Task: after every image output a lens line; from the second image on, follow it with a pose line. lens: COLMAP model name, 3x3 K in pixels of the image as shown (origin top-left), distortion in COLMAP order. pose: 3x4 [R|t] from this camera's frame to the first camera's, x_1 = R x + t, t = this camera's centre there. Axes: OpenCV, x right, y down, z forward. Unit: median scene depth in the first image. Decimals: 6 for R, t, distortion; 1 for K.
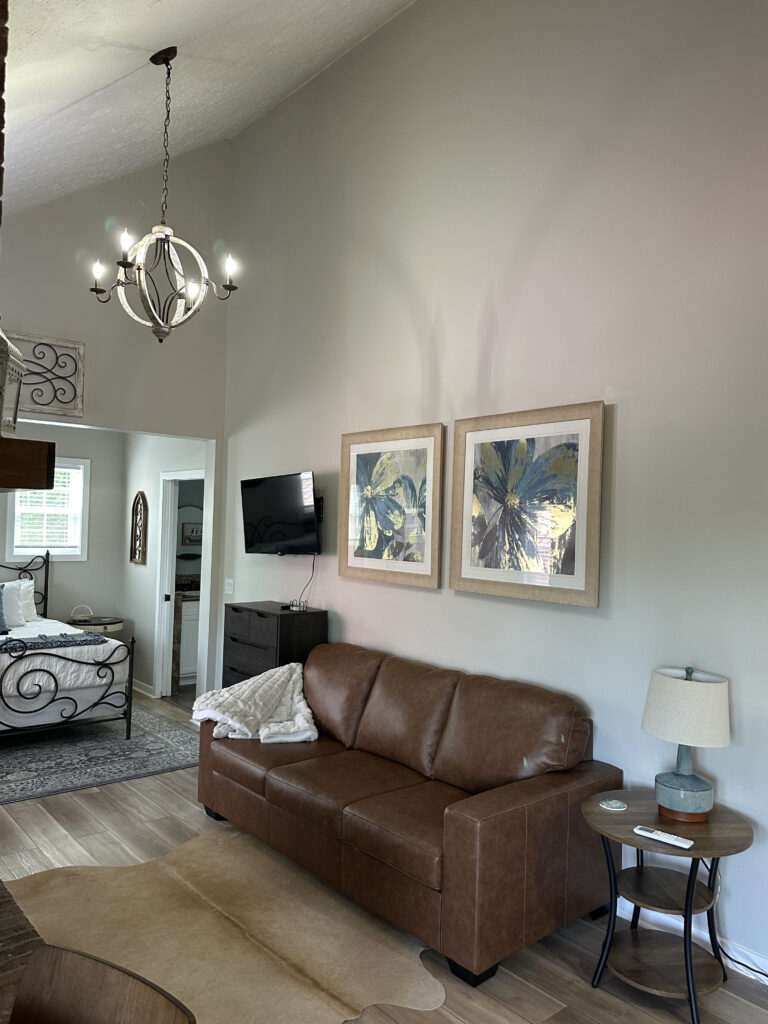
lens RADIAL K [[750.7, 0, 377.4], [0, 750.7, 516.1], [0, 0, 1]] dist [0.046782, -0.053529]
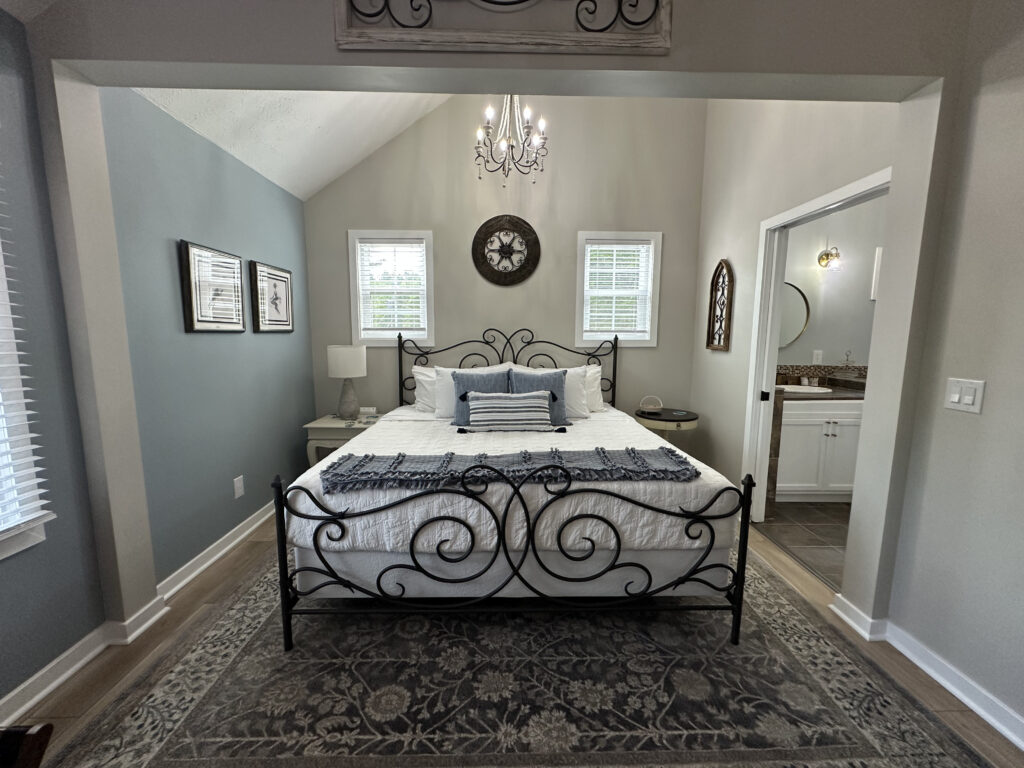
lens RADIAL K [[408.8, 0, 511.9], [0, 408.8, 384.3], [0, 0, 1]] dist [-0.003342, 0.000797]
pose [[0.778077, 0.056180, -0.625652, -0.359132], [0.023385, 0.992712, 0.118223, 0.071838], [0.627733, -0.106617, 0.771092, 0.866966]]
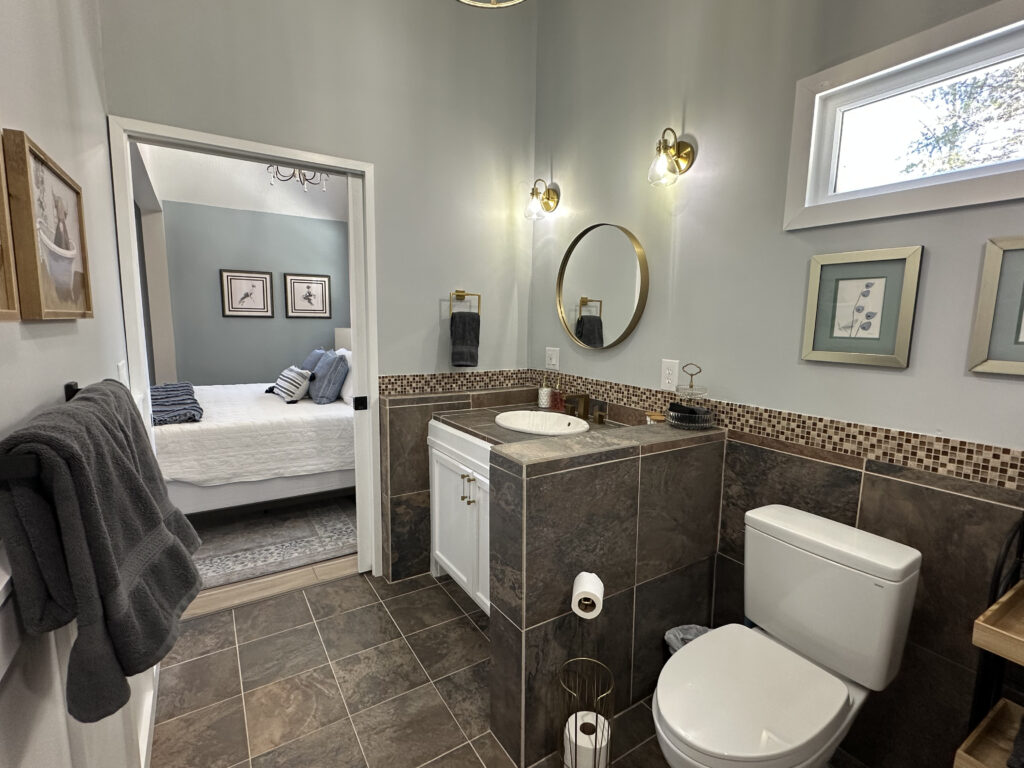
lens RADIAL K [[482.2, 0, 513.9], [0, 482.2, 389.2], [0, 0, 1]] dist [-0.009046, 0.000250]
pose [[-0.128756, 0.106740, -0.985915, 0.082767], [-0.013503, 0.993909, 0.109369, 0.097954], [0.991584, 0.027395, -0.126531, 1.860436]]
